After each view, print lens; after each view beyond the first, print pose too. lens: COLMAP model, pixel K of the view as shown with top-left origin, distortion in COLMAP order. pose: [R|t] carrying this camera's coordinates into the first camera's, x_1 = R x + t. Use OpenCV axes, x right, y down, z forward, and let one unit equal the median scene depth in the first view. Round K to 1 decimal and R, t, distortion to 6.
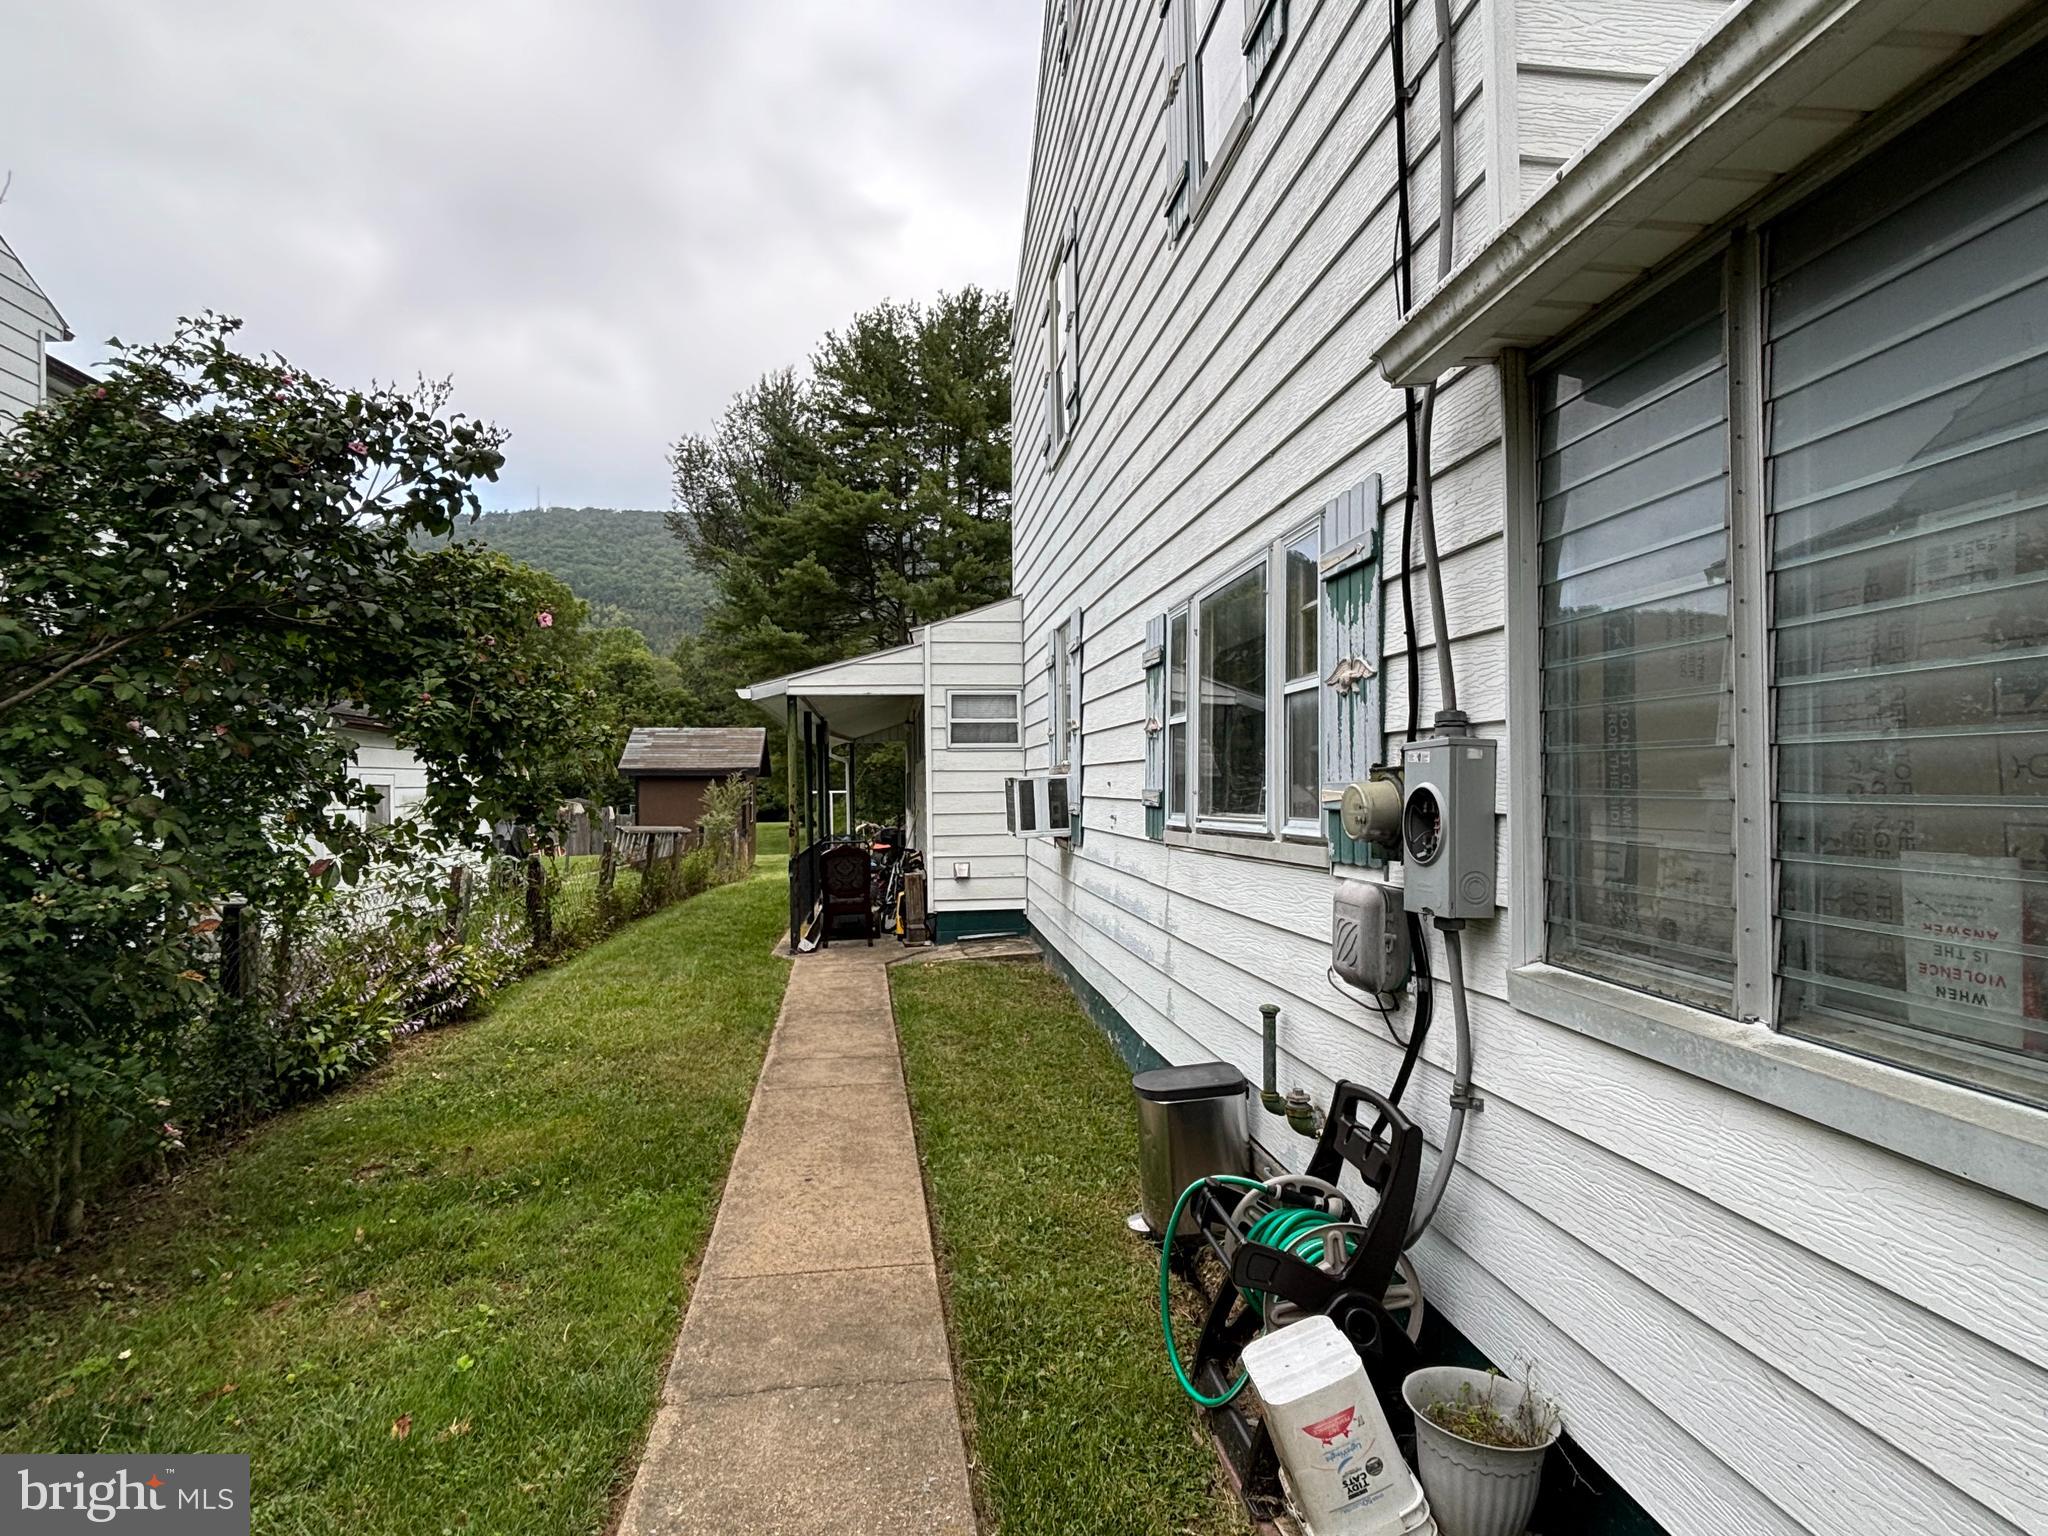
lens RADIAL K [[1076.8, 0, 1031.9], [0, 1076.8, 771.4], [0, 0, 1]] dist [0.051616, -0.044416]
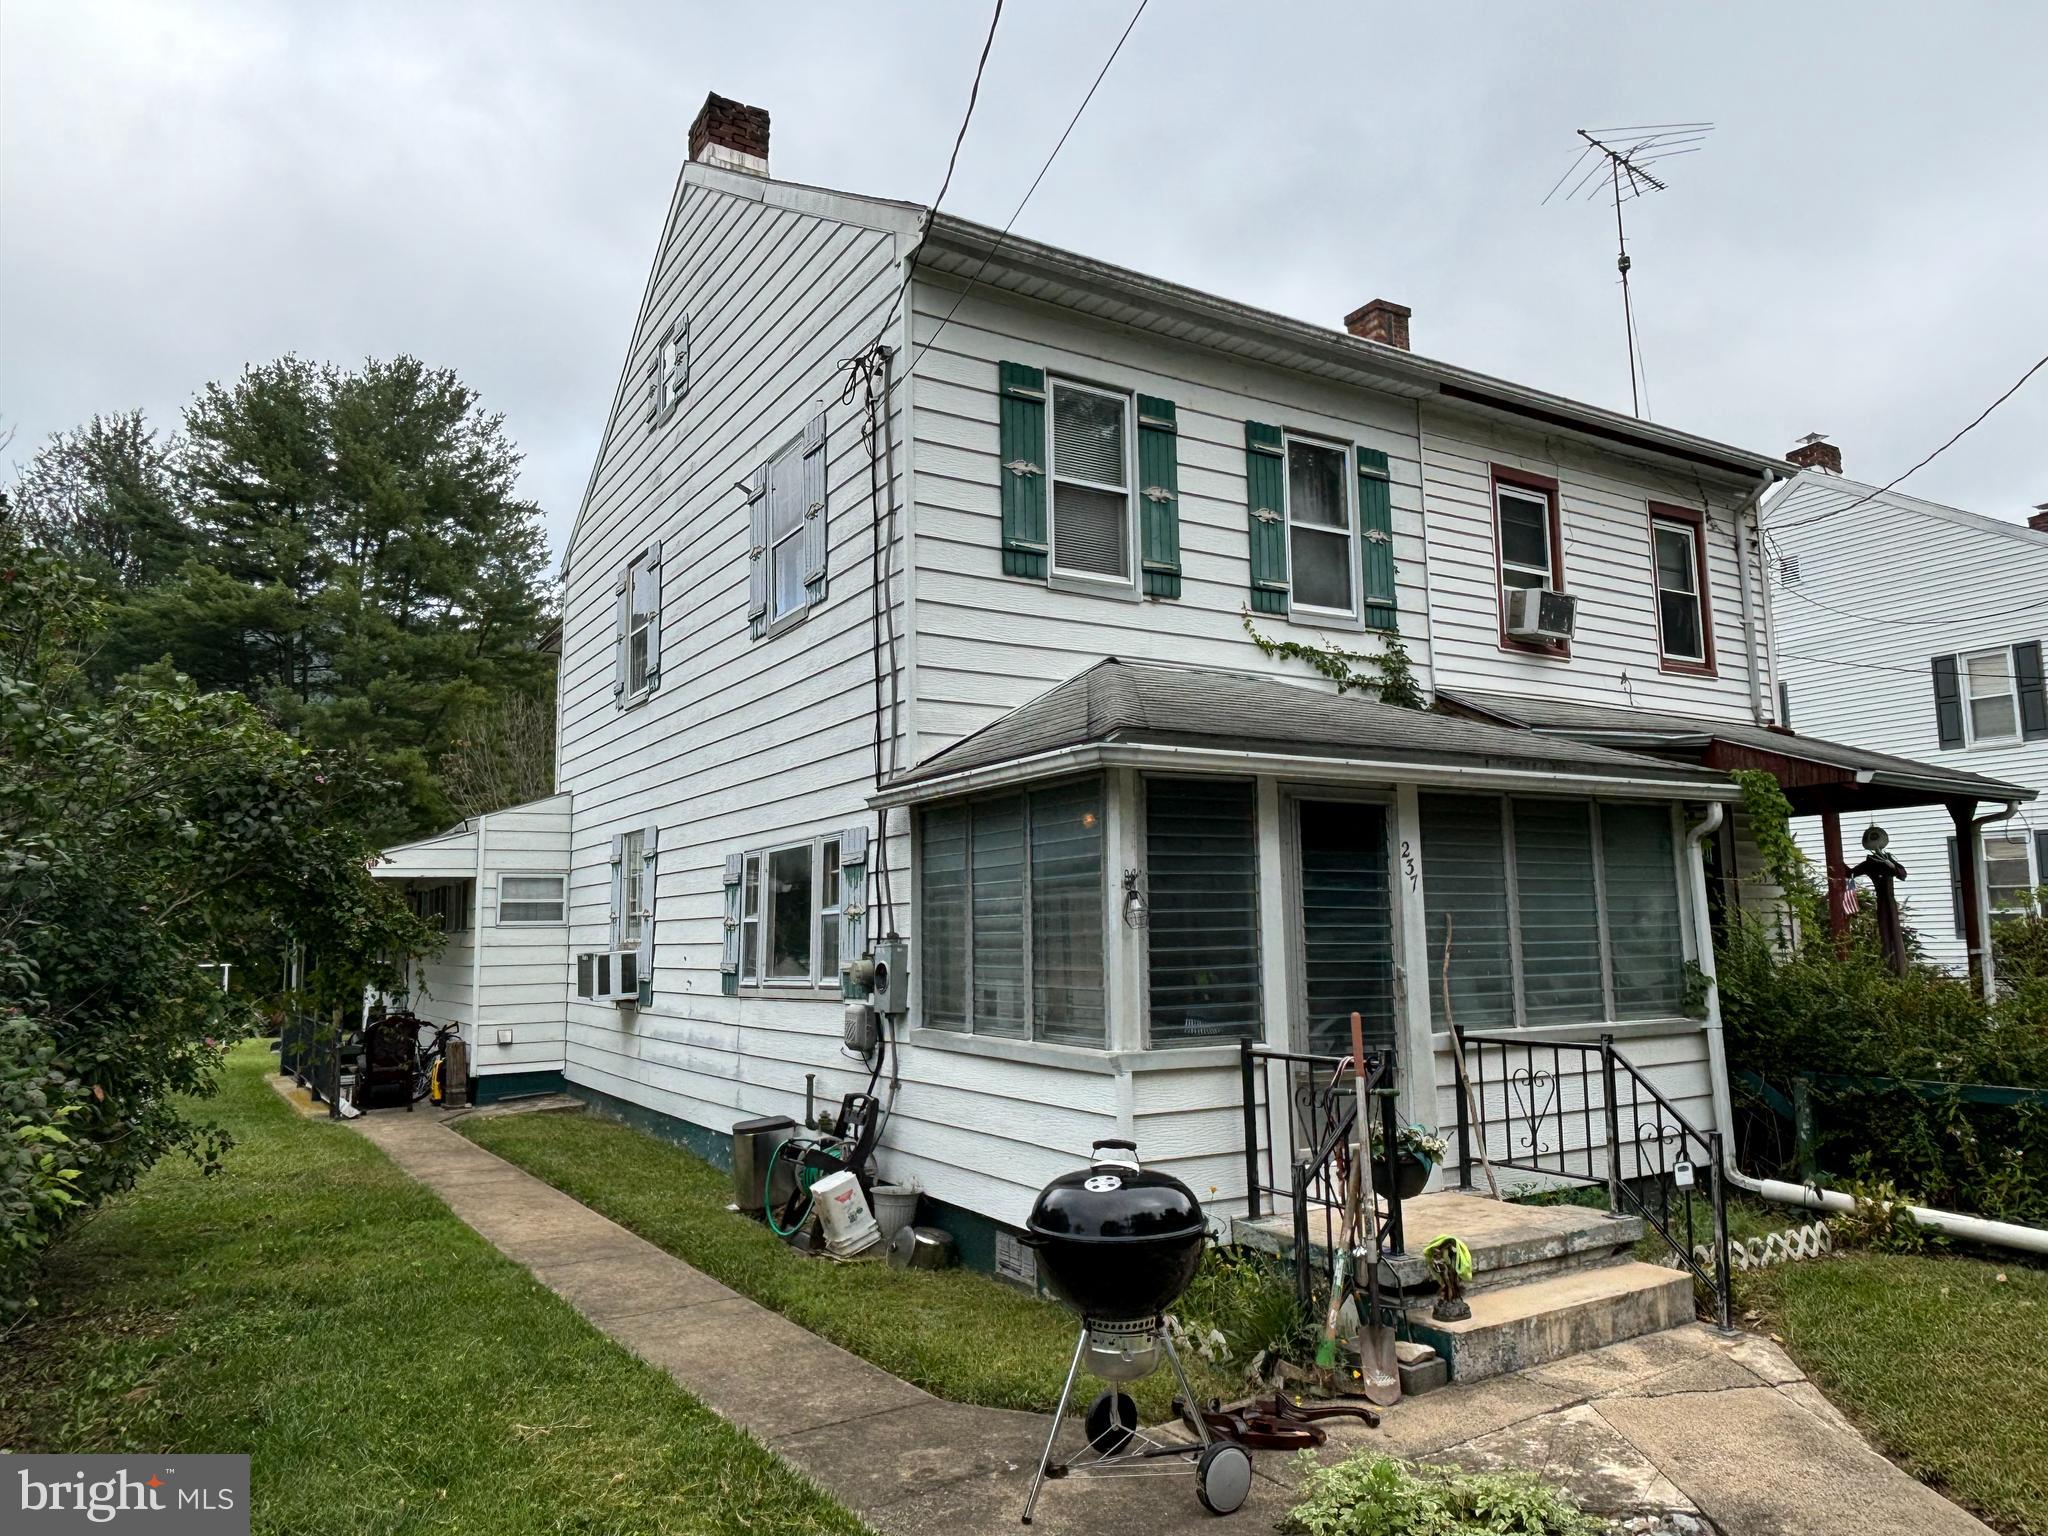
lens RADIAL K [[1345.4, 0, 1015.0], [0, 1345.4, 753.7], [0, 0, 1]] dist [0.060164, -0.084865]
pose [[0.913152, 0.052712, 0.404198, -0.290086], [0.000359, 0.991499, -0.130113, -0.026375], [-0.407620, 0.118958, 0.905370, -0.904157]]
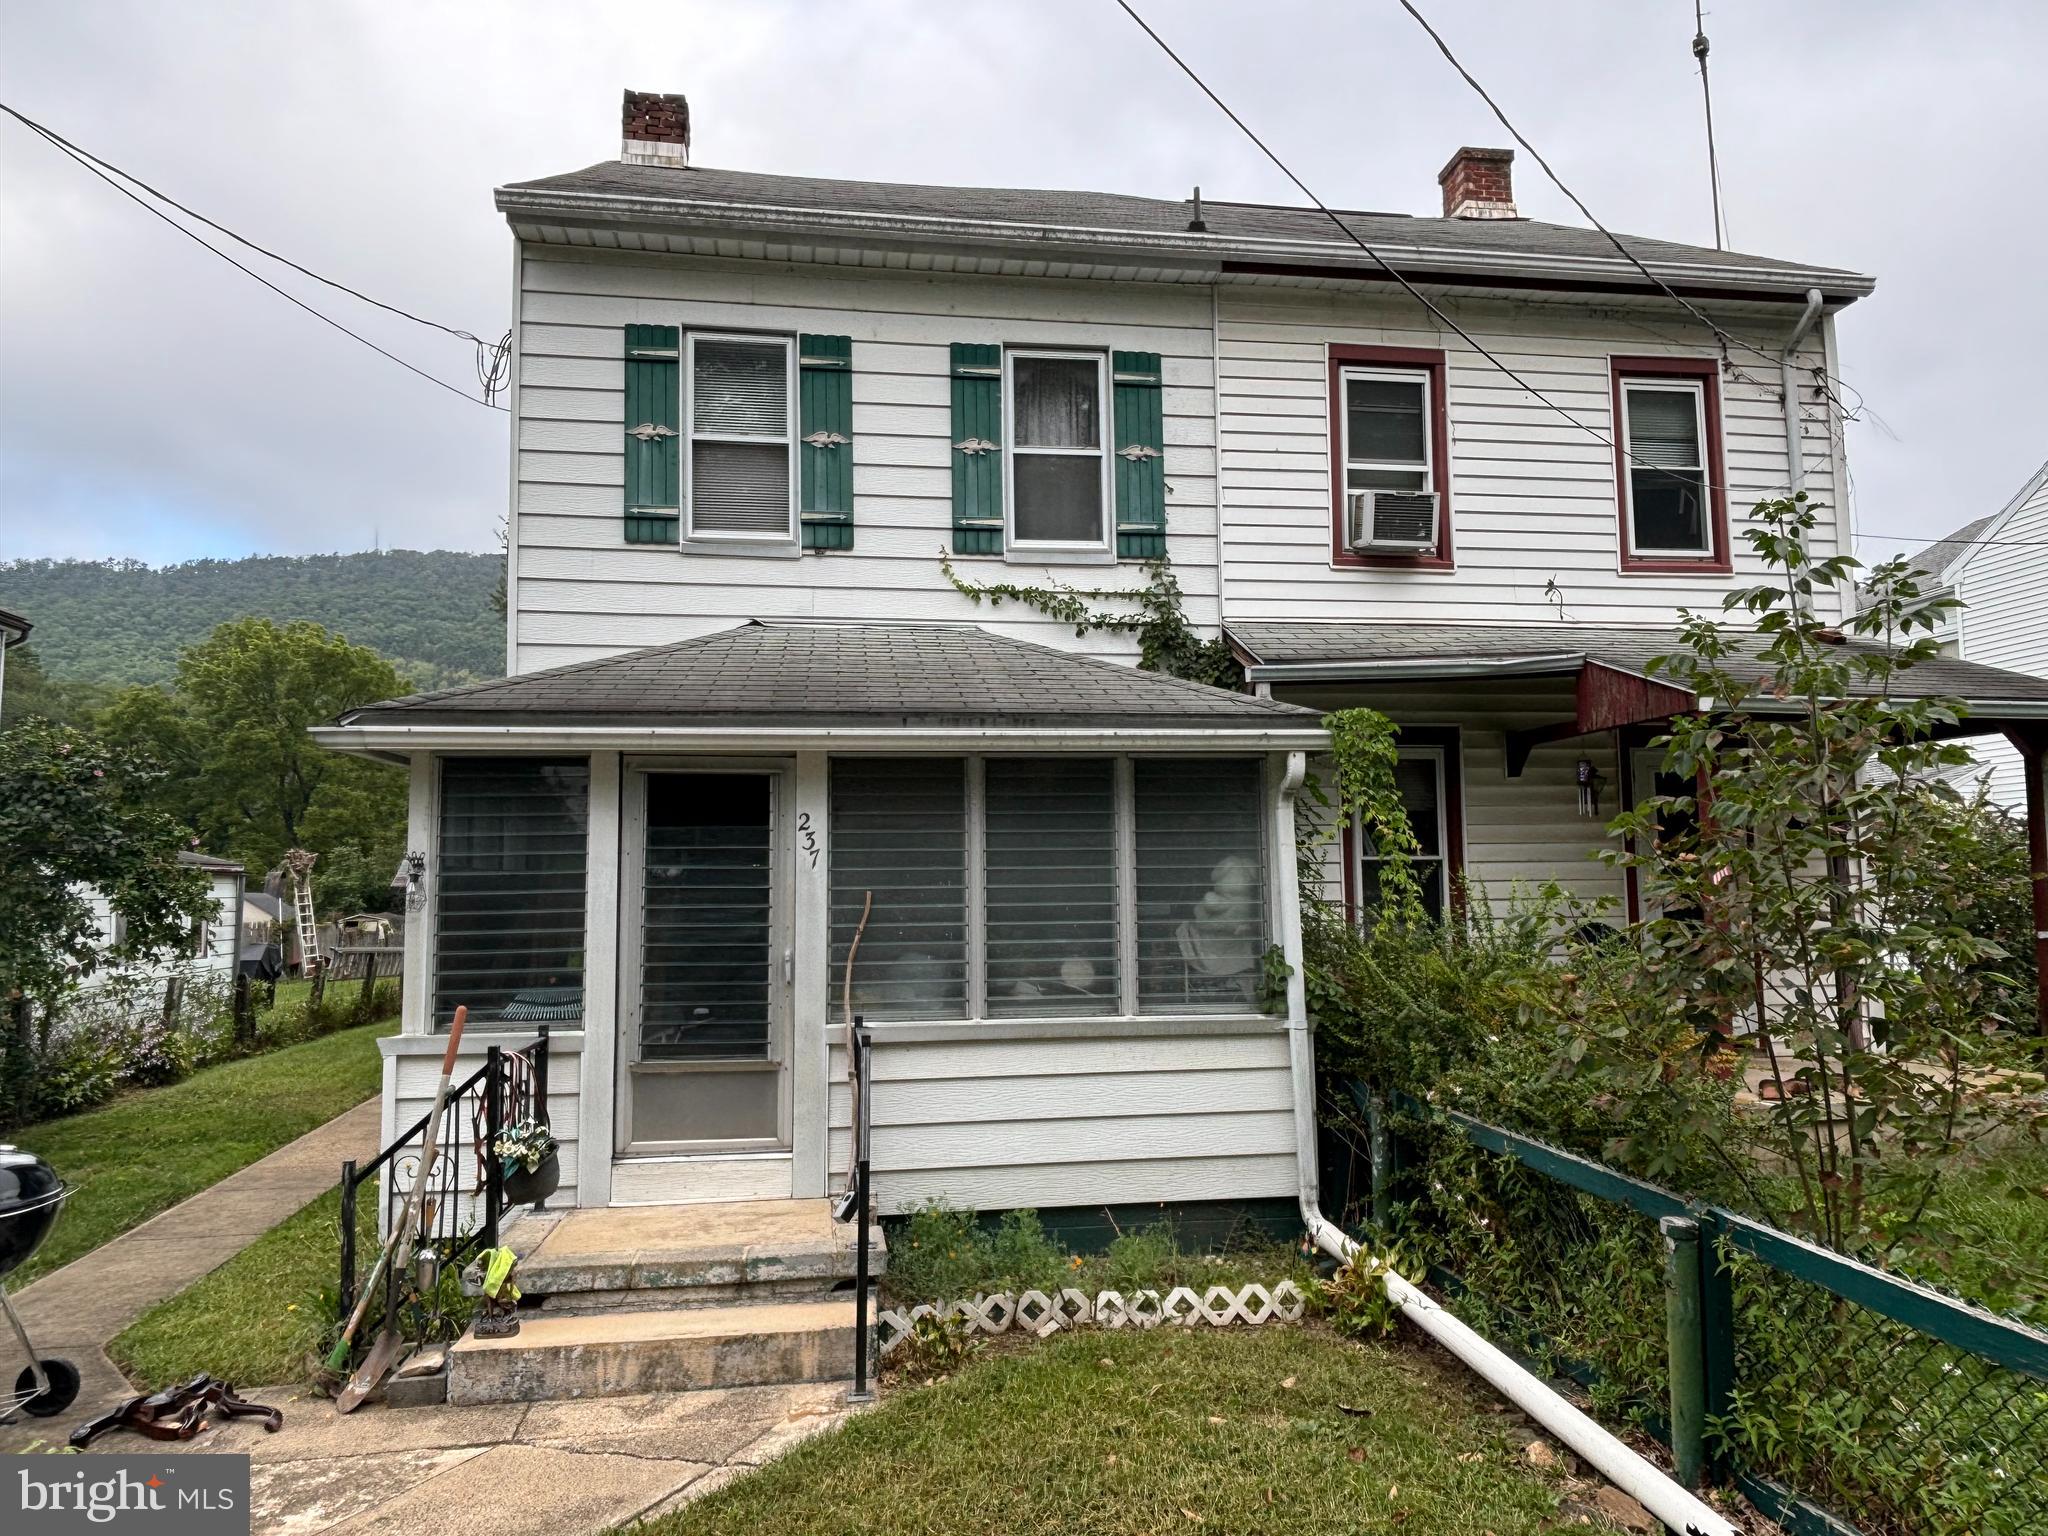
lens RADIAL K [[1340.3, 0, 1024.0], [0, 1340.3, 768.0], [0, 0, 1]] dist [0.056904, -0.080192]
pose [[0.999683, 0.003569, 0.024910, 0.690552], [-0.001584, 0.996852, -0.079272, -0.056710], [-0.025115, 0.079207, 0.996542, -1.032811]]
